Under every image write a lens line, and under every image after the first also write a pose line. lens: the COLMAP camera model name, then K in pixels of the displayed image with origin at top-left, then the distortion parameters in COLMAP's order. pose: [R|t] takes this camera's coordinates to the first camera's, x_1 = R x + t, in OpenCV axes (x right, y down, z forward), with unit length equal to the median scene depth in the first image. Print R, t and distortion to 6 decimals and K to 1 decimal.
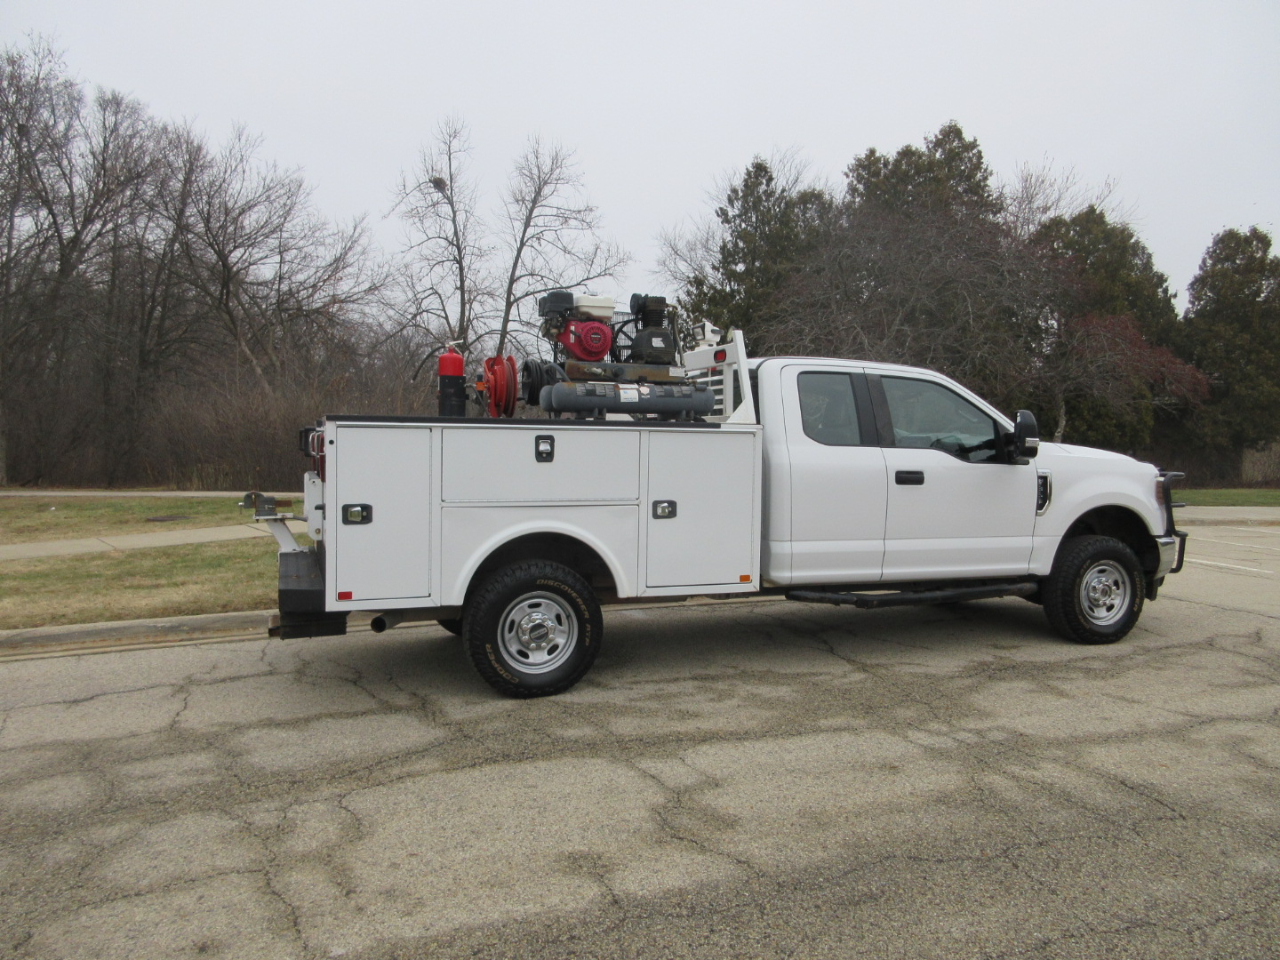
lens RADIAL K [[986.7, 0, 638.3], [0, 986.7, 478.1], [0, 0, 1]] dist [0.000784, 0.006847]
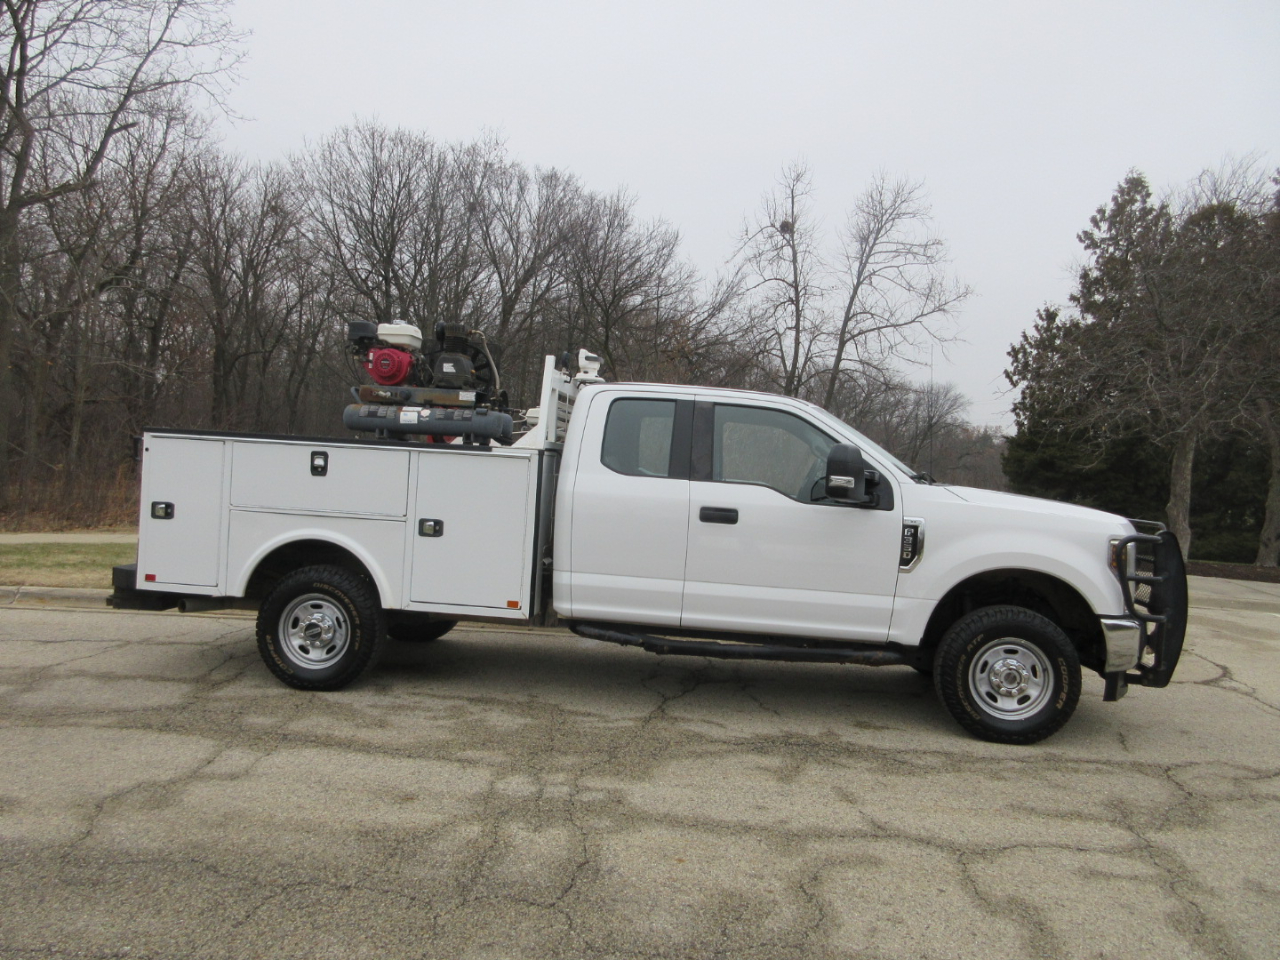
lens RADIAL K [[984.4, 0, 640.0], [0, 984.4, 479.6], [0, 0, 1]] dist [0.008312, -0.001867]
pose [[0.889243, 0.045362, -0.455181, 0.677732], [-0.064216, 0.997596, -0.026034, -0.005731], [0.452906, 0.052380, 0.890018, 0.174668]]
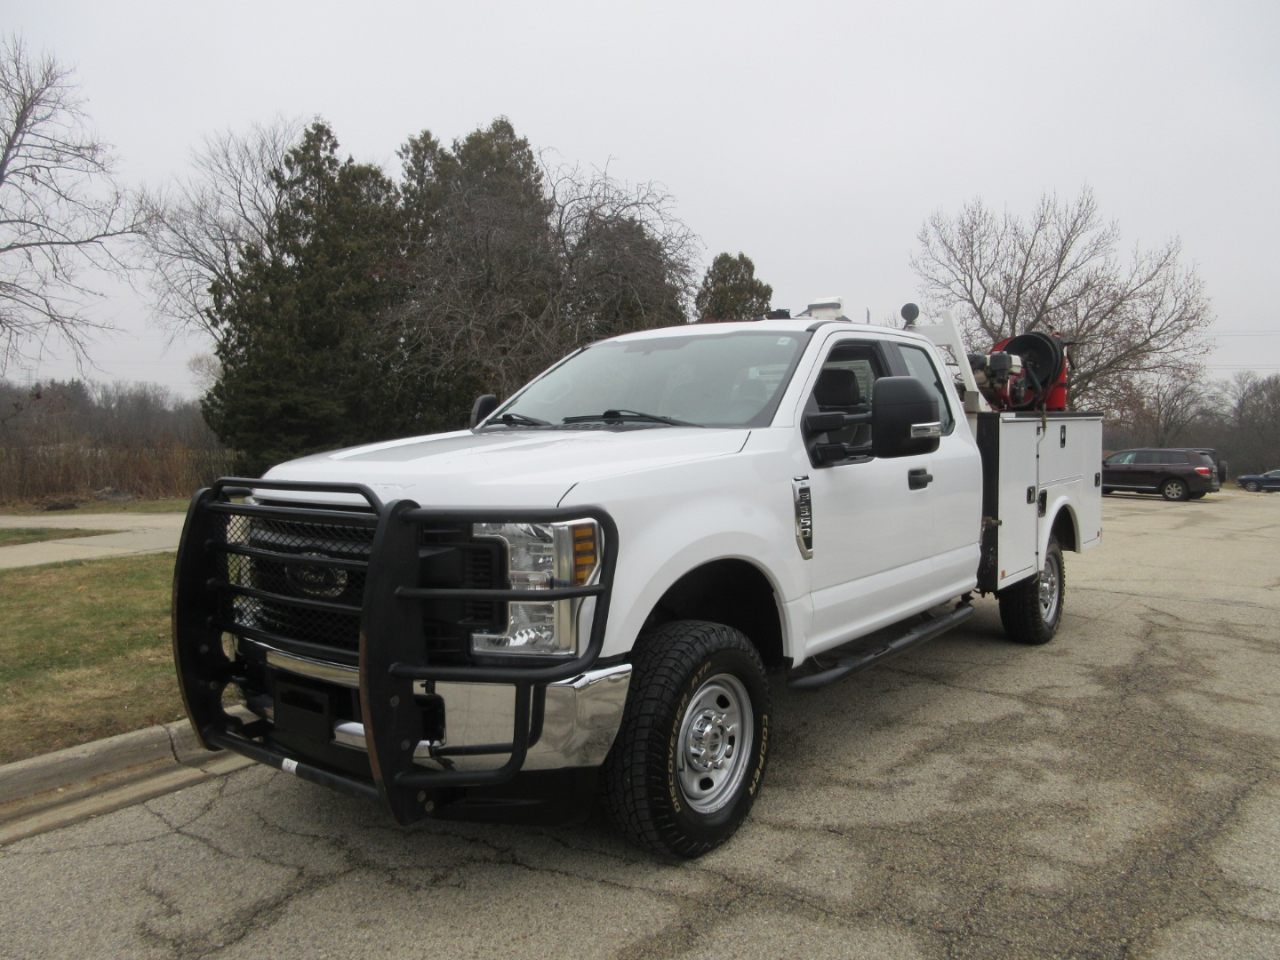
lens RADIAL K [[977.5, 0, 638.5], [0, 977.5, 478.9], [0, 0, 1]] dist [0.005522, 0.004282]
pose [[0.845854, -0.025047, 0.532826, -0.528042], [0.024452, 0.999668, 0.008175, -0.011408], [-0.532853, 0.006114, 0.846185, 0.510334]]
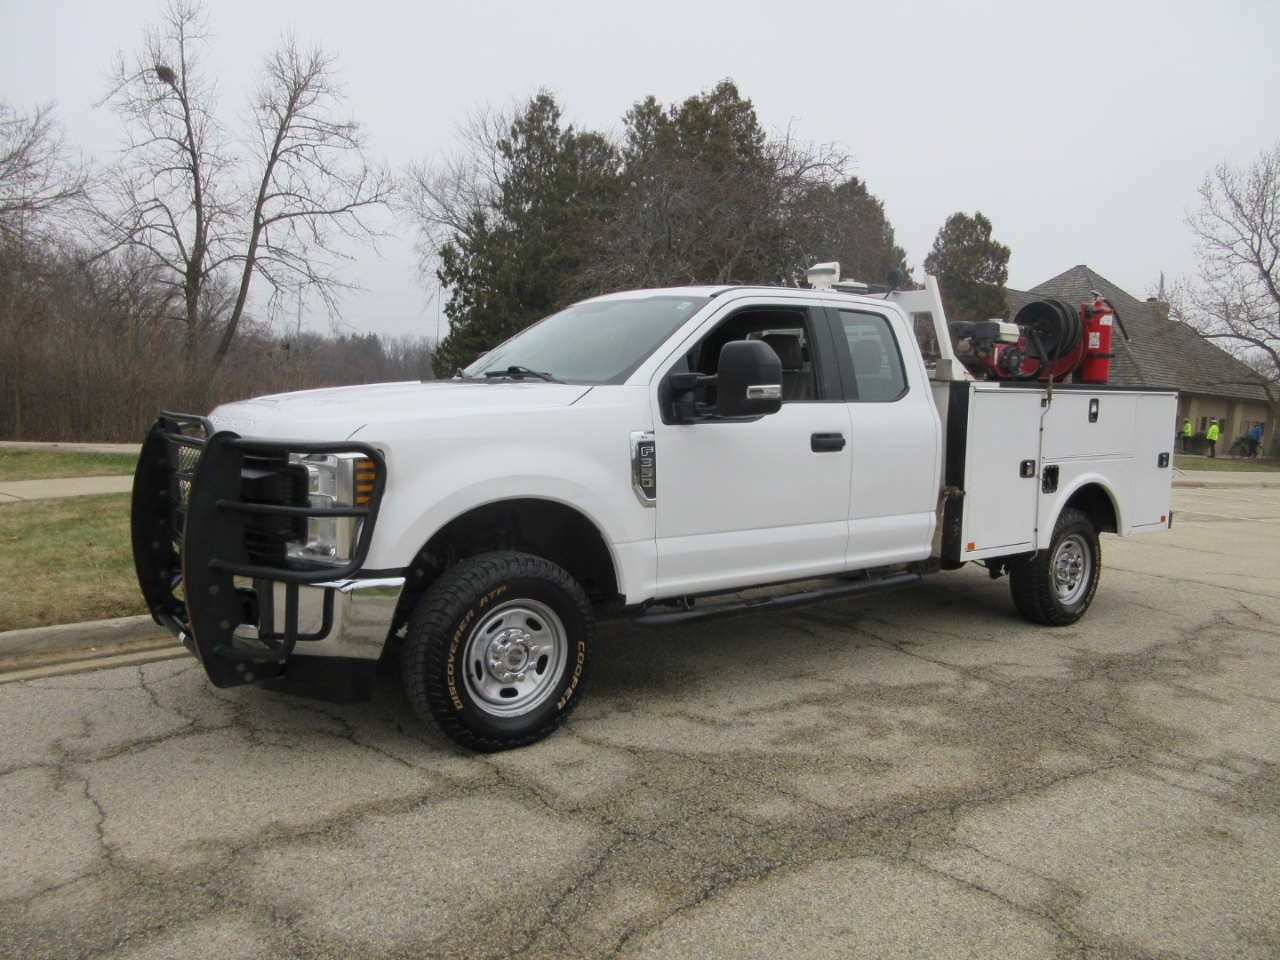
lens RADIAL K [[978.1, 0, 638.6], [0, 978.1, 479.5], [0, 0, 1]] dist [0.006732, 0.003670]
pose [[0.955356, 0.007204, 0.295371, -0.304729], [-0.021758, 0.998704, 0.046016, -0.002730], [-0.294656, -0.050388, 0.954274, 0.326771]]
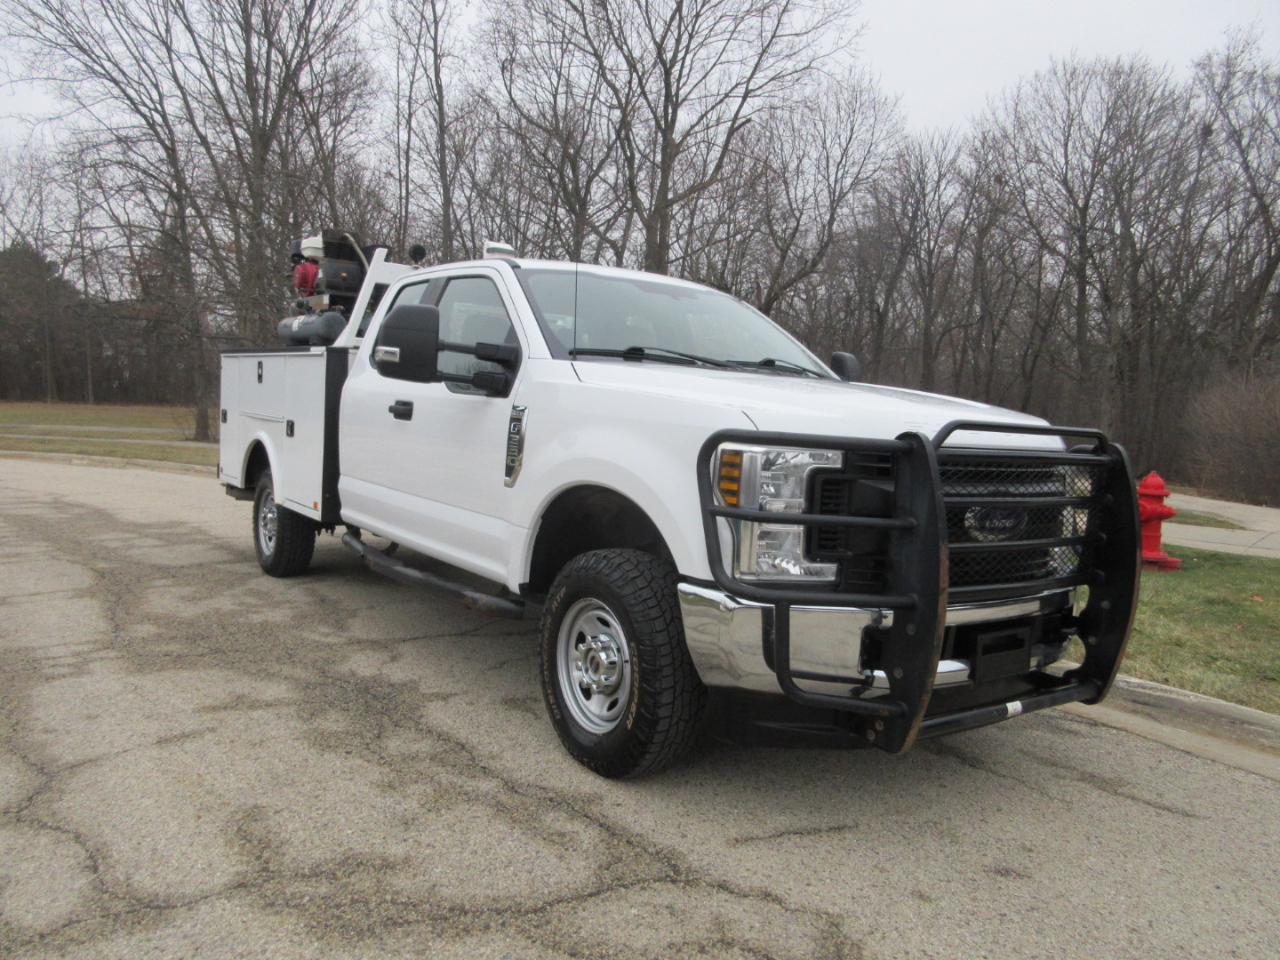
lens RADIAL K [[978.1, 0, 638.6], [0, 978.1, 479.5], [0, 0, 1]] dist [0.006732, 0.003670]
pose [[0.254935, 0.076752, -0.963907, 1.136124], [-0.090279, 0.994380, 0.055301, -0.005958], [0.962735, 0.072922, 0.260431, 1.071915]]
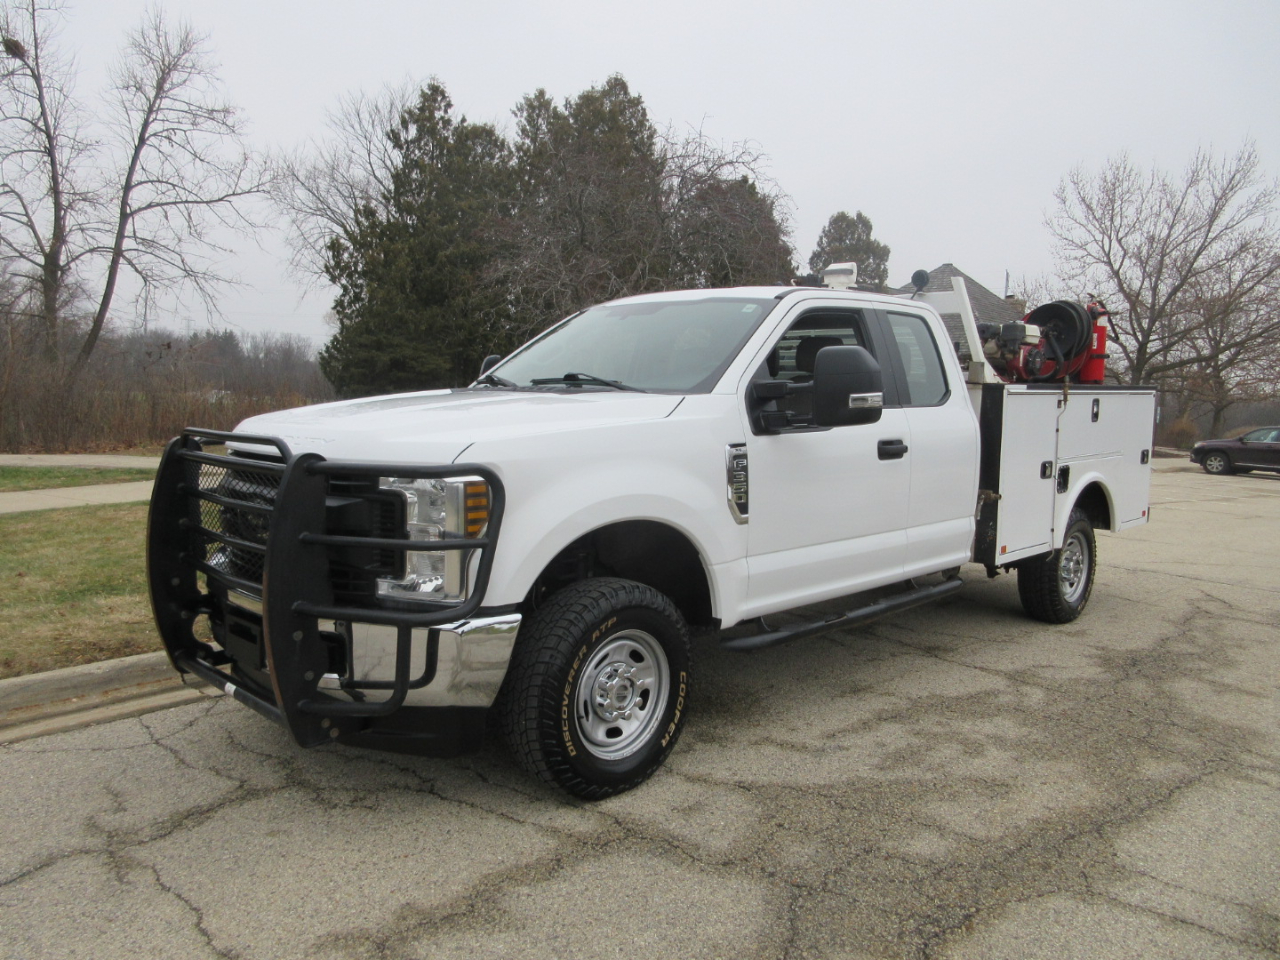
lens RADIAL K [[977.1, 0, 638.5], [0, 977.1, 480.1], [0, 0, 1]] dist [0.009318, -0.000051]
pose [[0.907466, -0.014726, 0.419867, -0.429805], [-0.006438, 0.998781, 0.048945, -0.012015], [-0.420076, -0.047119, 0.906265, 0.430058]]
